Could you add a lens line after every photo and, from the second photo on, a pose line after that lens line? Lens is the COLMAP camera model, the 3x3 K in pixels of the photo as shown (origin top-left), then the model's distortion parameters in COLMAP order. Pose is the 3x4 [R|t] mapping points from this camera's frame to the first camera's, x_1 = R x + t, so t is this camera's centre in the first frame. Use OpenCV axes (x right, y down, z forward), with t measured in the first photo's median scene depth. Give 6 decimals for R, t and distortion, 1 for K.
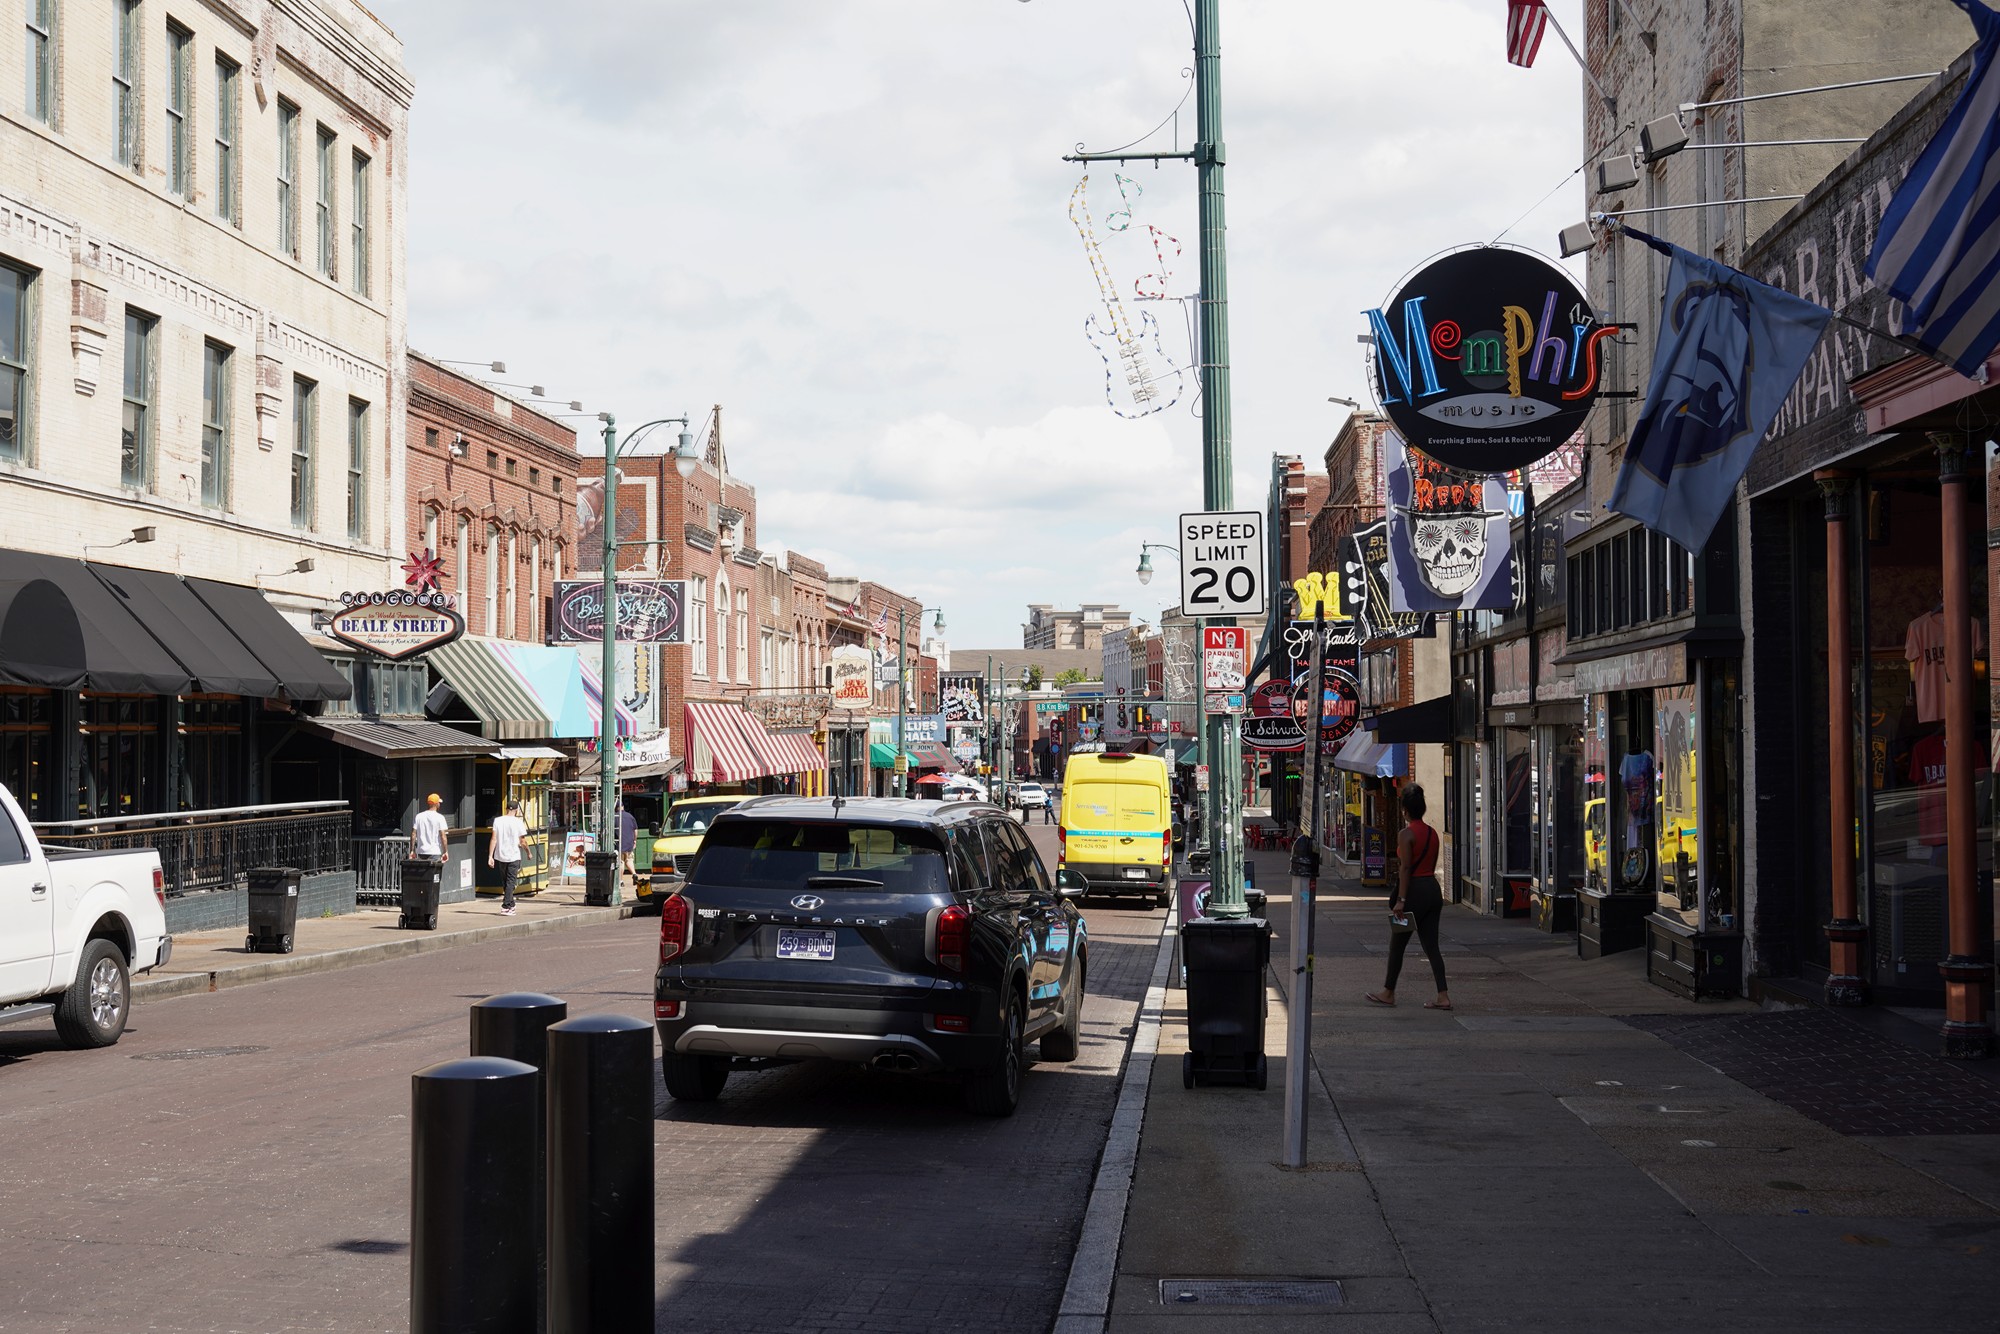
lens RADIAL K [[2362.8, 0, 999.2], [0, 2362.8, 679.2], [0, 0, 1]] dist [0.016444, 0.000000]
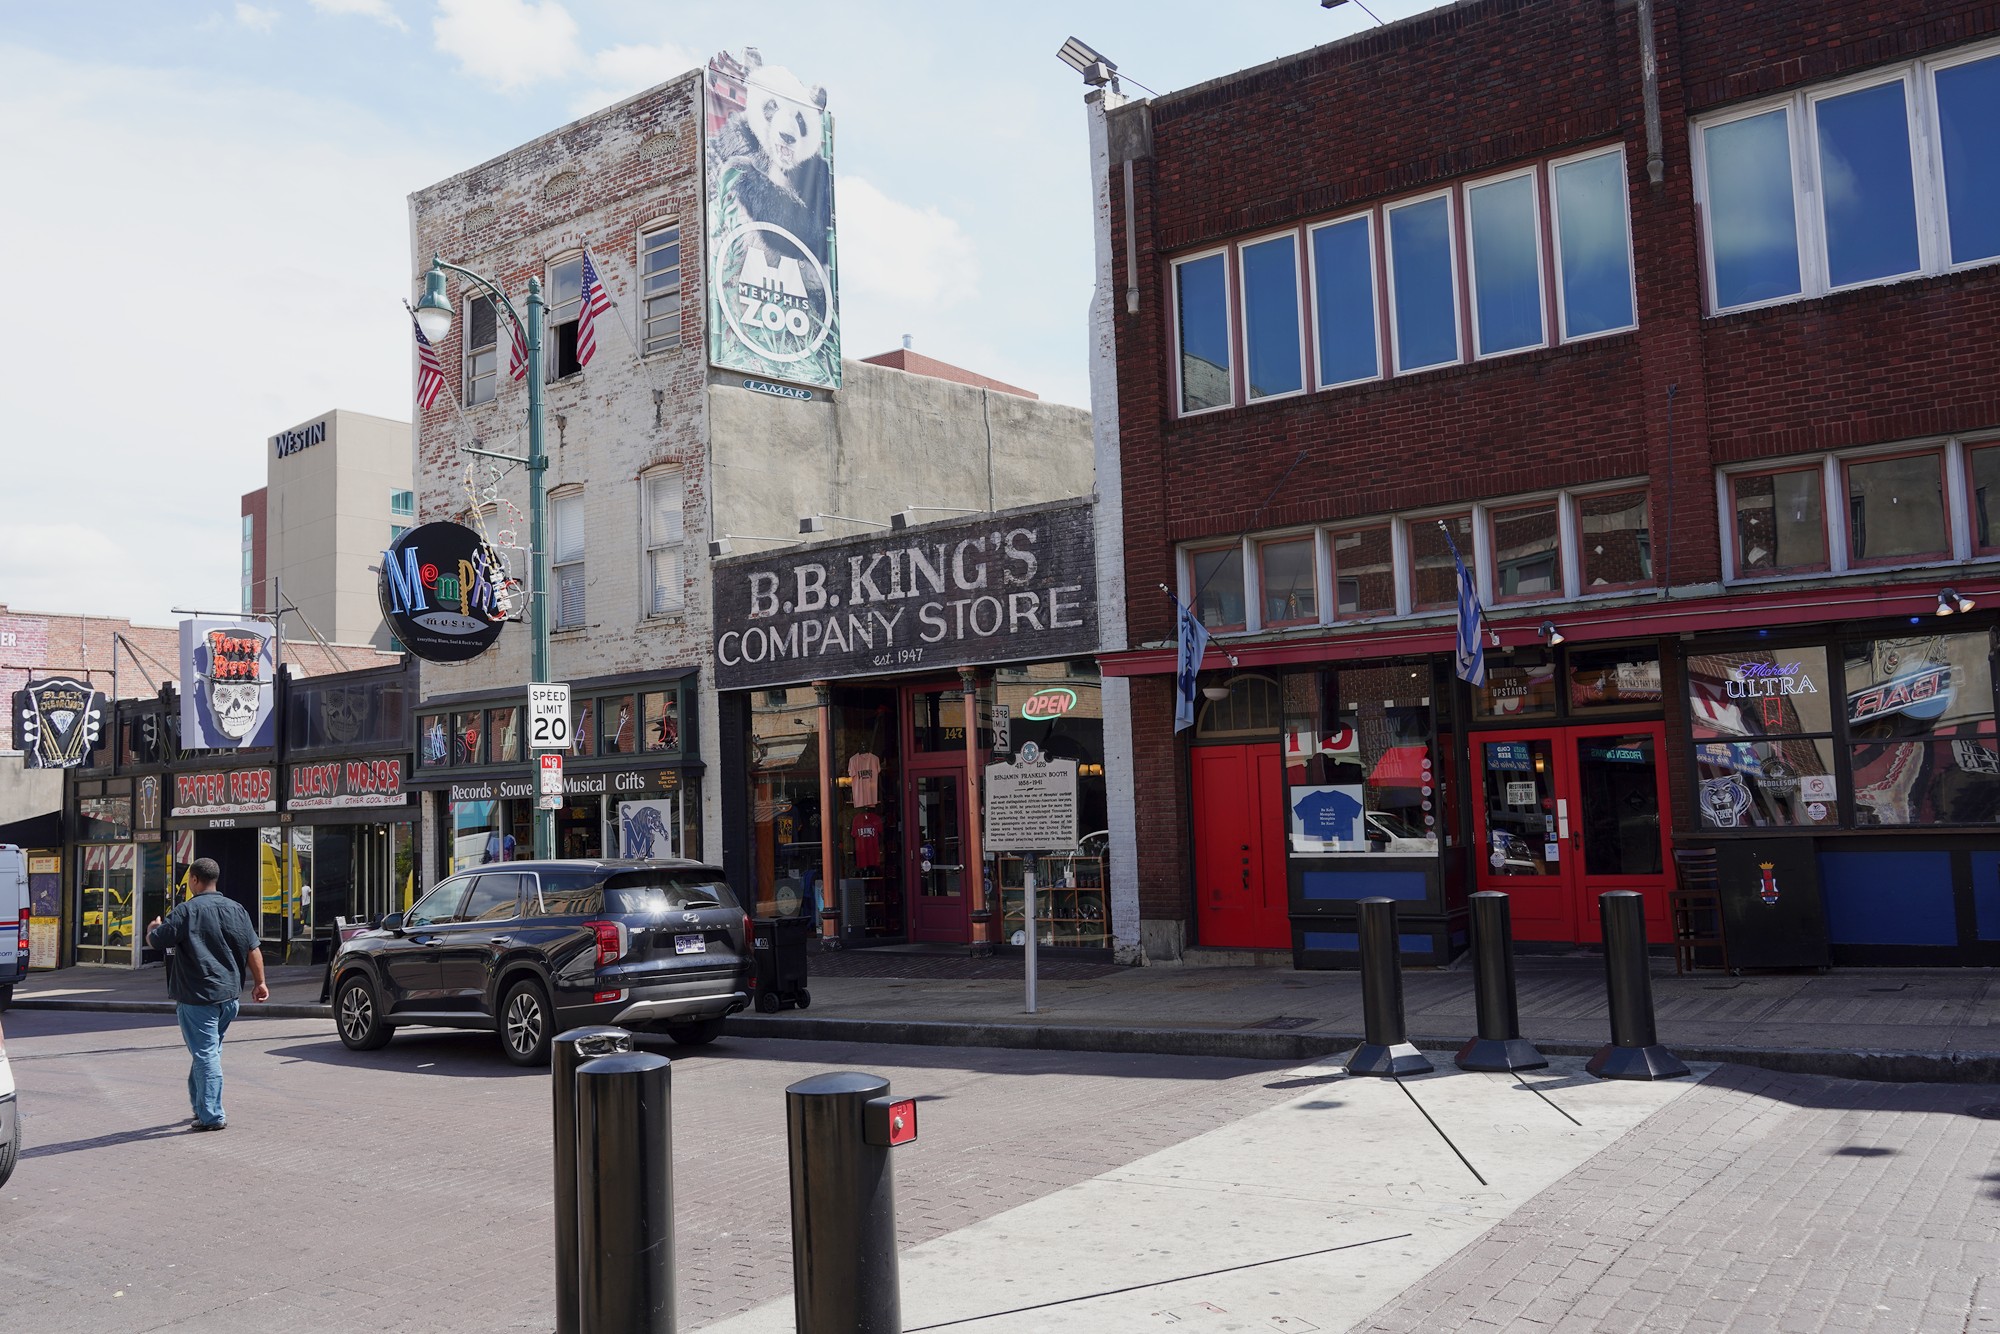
lens RADIAL K [[1572.5, 0, 1006.5], [0, 1572.5, 669.0], [0, 0, 1]] dist [-0.017435, 0.014209]
pose [[0.515081, 0.061173, 0.854956, -0.387228], [0.013164, 0.996768, -0.079251, 0.004916], [-0.857040, 0.052075, 0.512611, 0.104379]]
